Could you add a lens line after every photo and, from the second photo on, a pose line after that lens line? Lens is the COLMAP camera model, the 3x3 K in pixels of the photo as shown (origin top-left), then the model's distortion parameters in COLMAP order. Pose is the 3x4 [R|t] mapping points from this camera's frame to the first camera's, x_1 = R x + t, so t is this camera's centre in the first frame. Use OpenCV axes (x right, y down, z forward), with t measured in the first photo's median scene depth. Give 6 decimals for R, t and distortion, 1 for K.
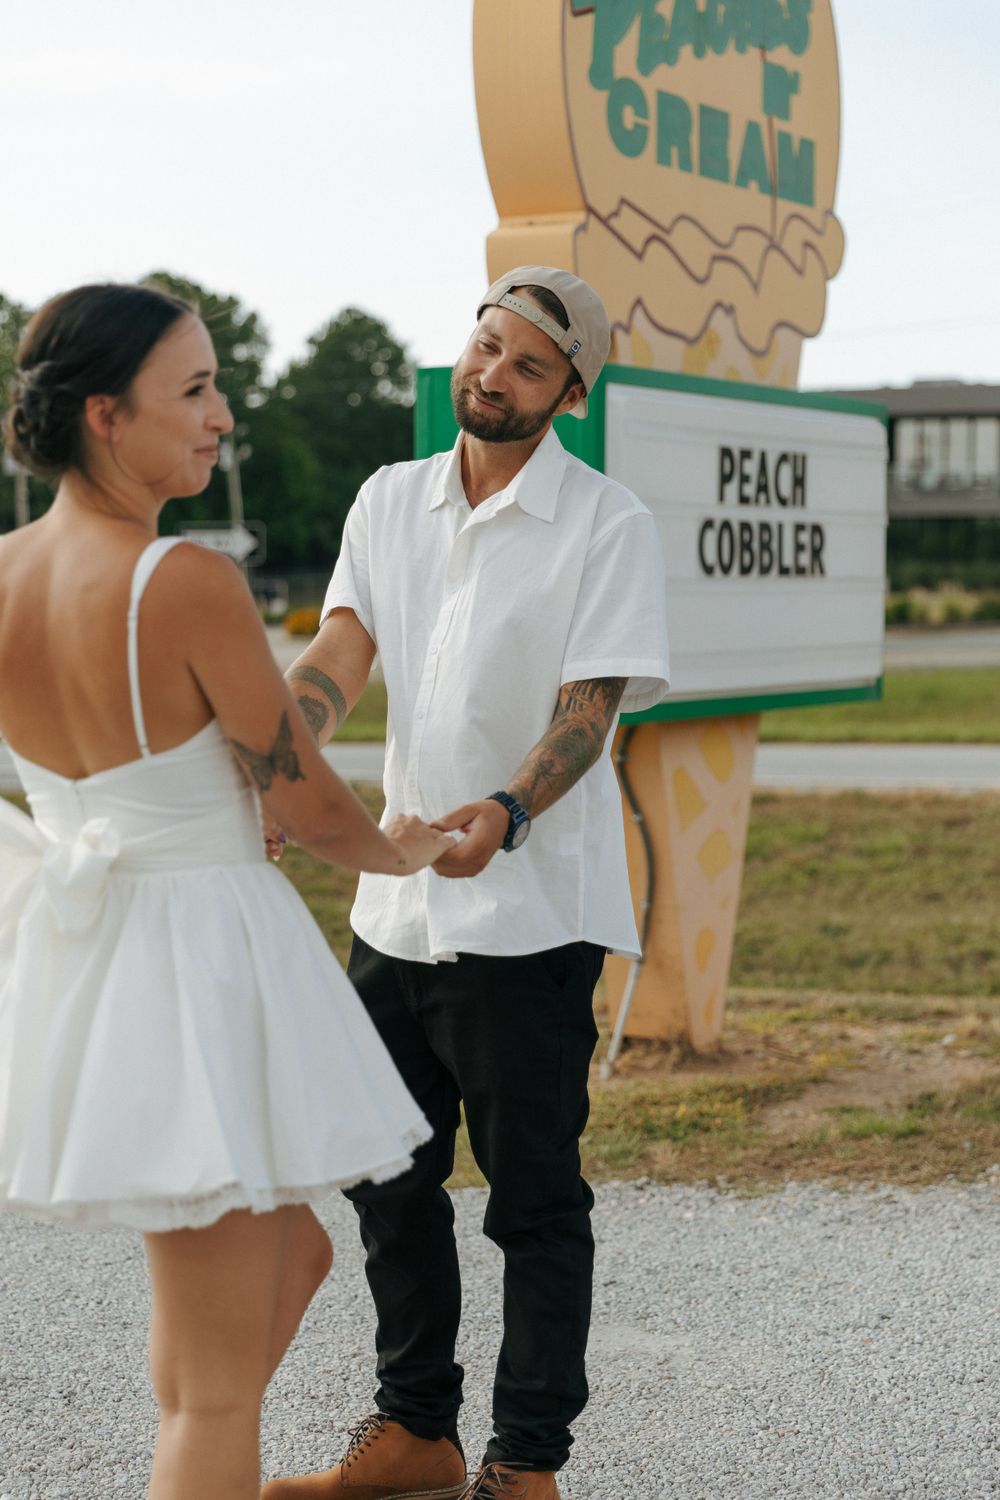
lens RADIAL K [[2749.6, 0, 499.1], [0, 2749.6, 752.3], [0, 0, 1]] dist [0.001195, 0.036596]
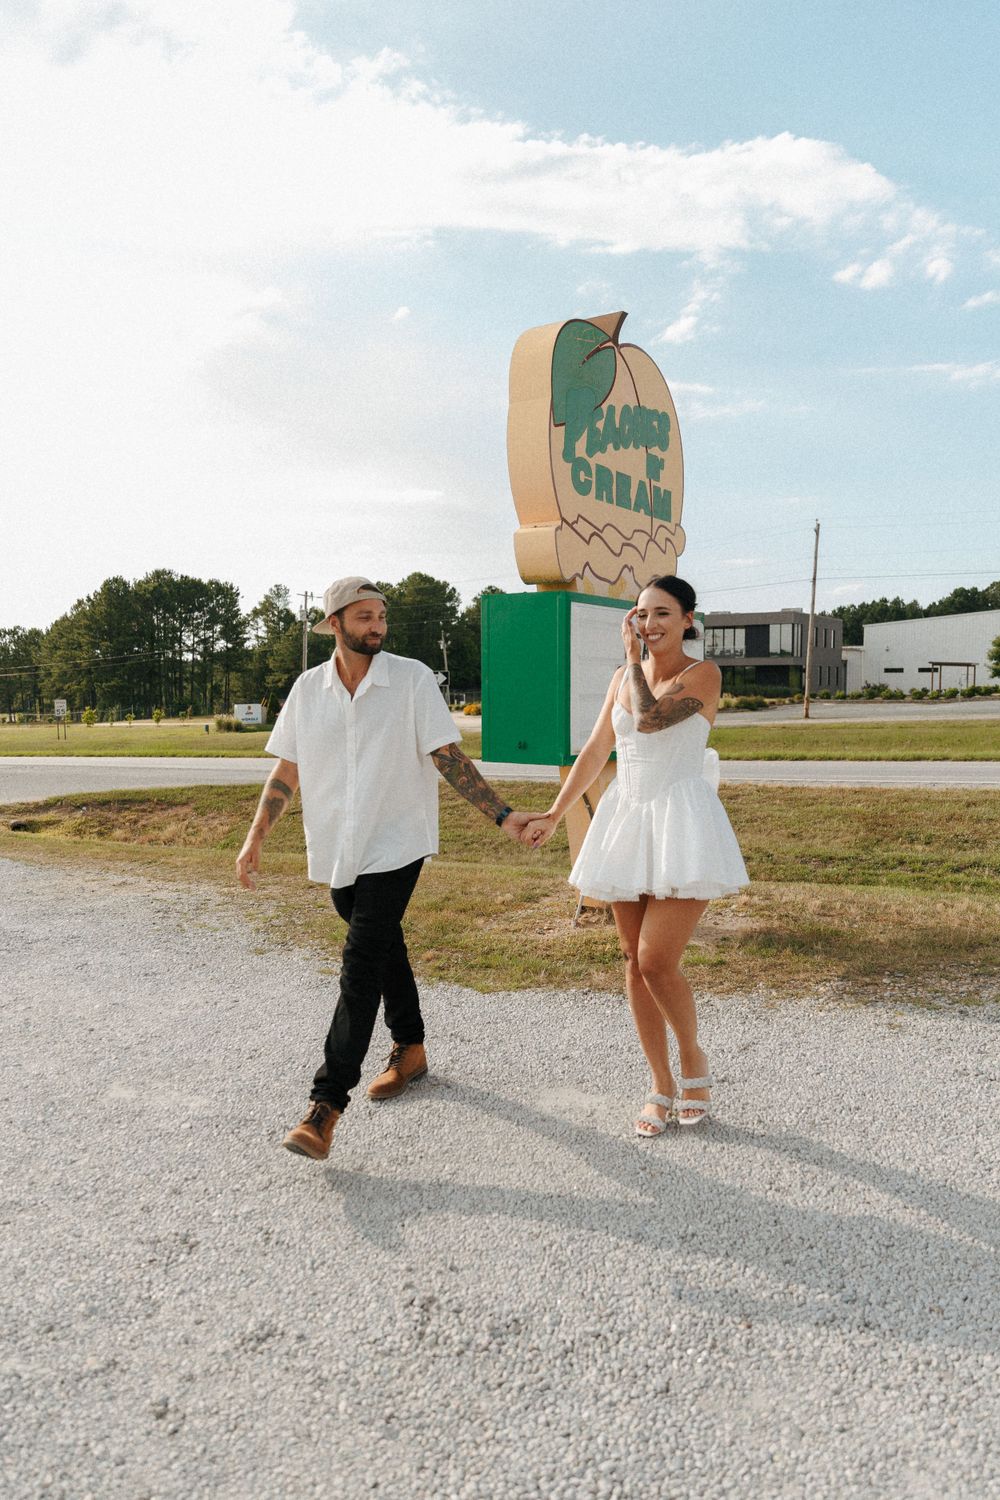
lens RADIAL K [[1055.9, 0, 500.0], [0, 1055.9, 750.0], [0, 0, 1]] dist [0.034763, -0.003857]
pose [[0.998895, -0.001062, -0.046990, 0.020959], [0.000727, 0.999974, -0.007149, -0.013918], [0.046996, 0.007107, 0.998870, 0.176378]]
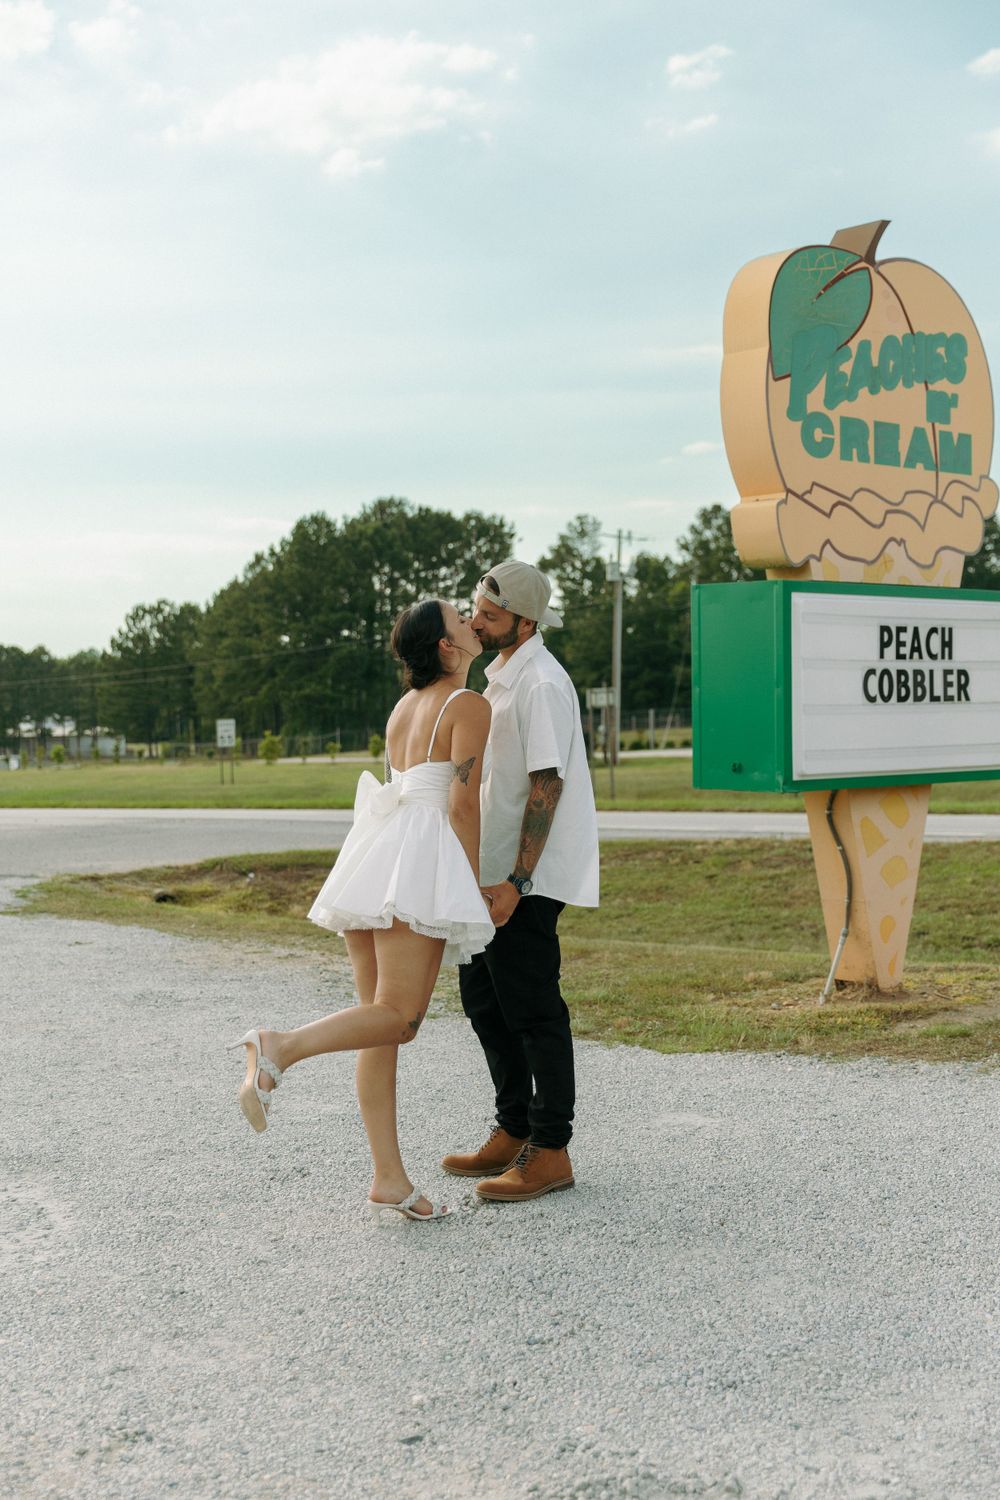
lens RADIAL K [[1954.1, 0, 500.0], [0, 1954.1, 750.0], [0, 0, 1]] dist [0.011674, 0.020520]
pose [[0.955079, -0.005737, -0.296297, 0.206663], [-0.005372, 0.999313, -0.036664, 0.009177], [0.296304, 0.036609, 0.954392, -0.197218]]
